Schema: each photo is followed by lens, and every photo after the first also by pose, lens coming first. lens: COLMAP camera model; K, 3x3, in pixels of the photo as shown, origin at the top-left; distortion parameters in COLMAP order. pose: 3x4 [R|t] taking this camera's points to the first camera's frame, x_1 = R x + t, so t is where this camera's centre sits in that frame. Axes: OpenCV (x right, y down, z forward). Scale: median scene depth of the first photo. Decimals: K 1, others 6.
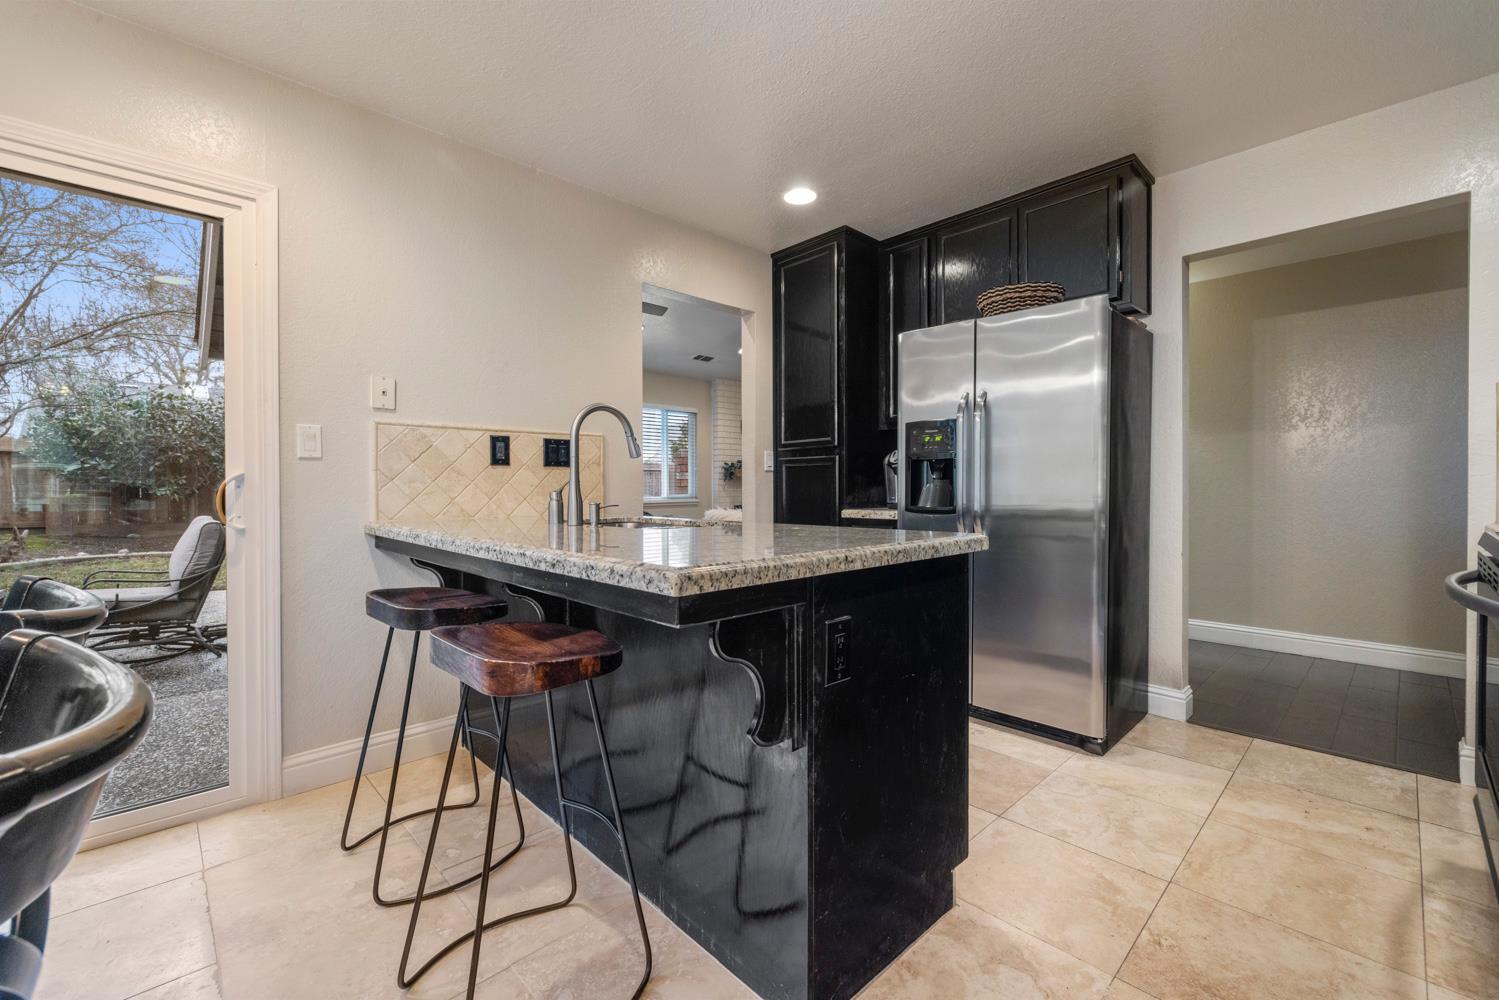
lens RADIAL K [[623.2, 0, 745.9], [0, 623.2, 492.3], [0, 0, 1]] dist [0.001796, -0.000194]
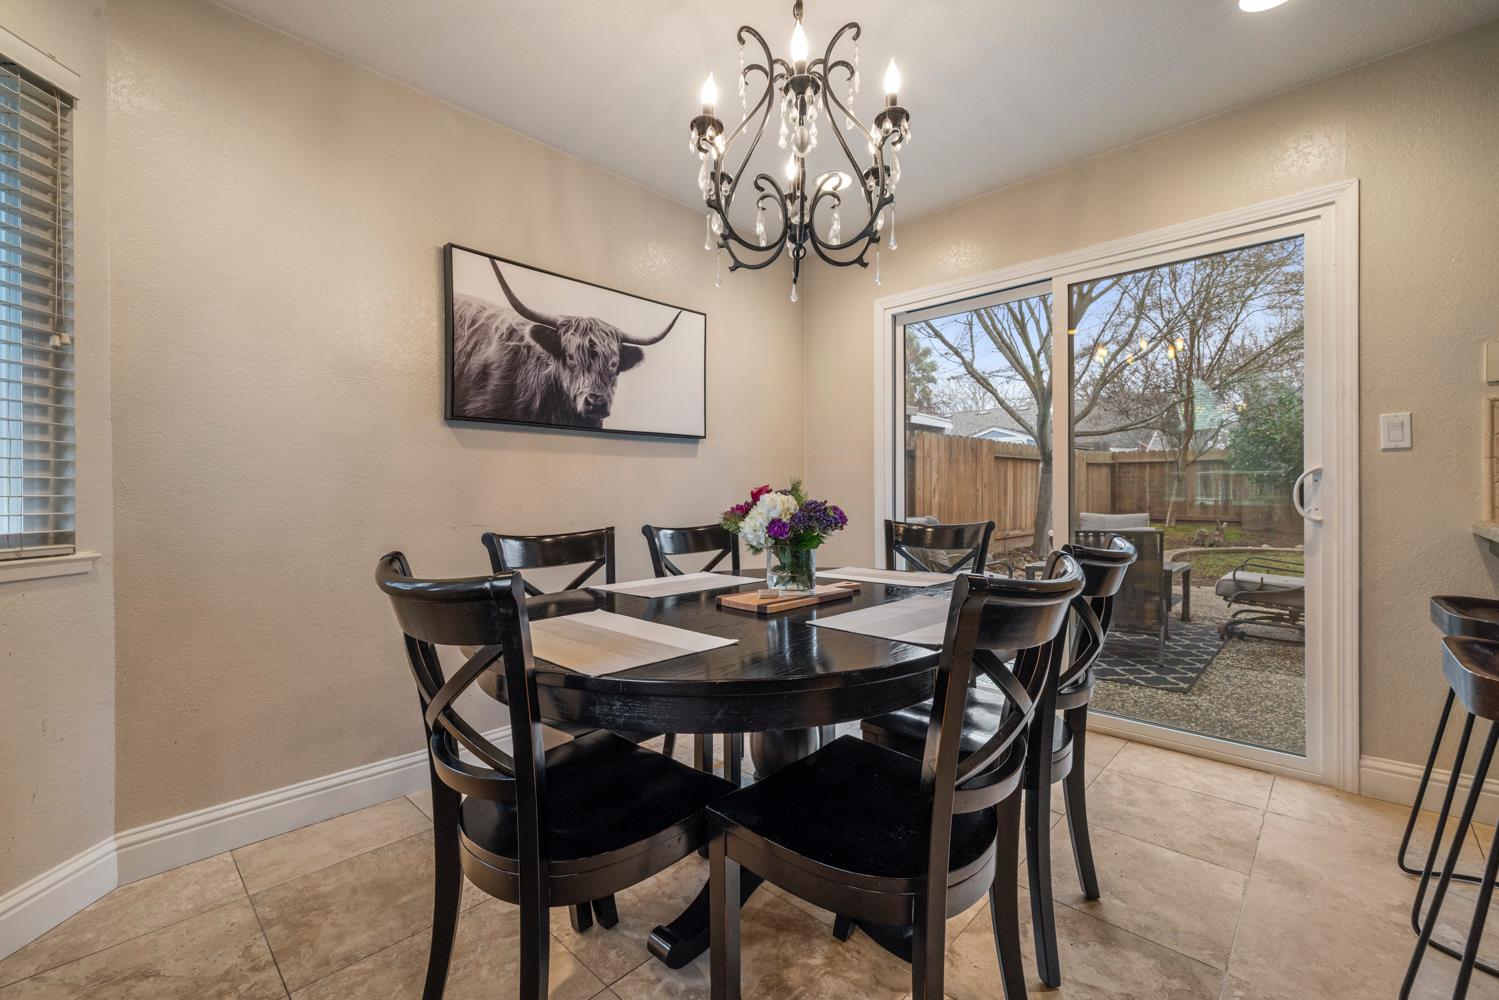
lens RADIAL K [[623.2, 0, 750.3], [0, 623.2, 493.3], [0, 0, 1]] dist [0.001796, -0.000194]
pose [[0.049826, 0.003531, -0.998752, 0.179763], [-0.004062, 0.999986, 0.003333, 0.011929], [0.998750, 0.003891, 0.049839, -0.012074]]
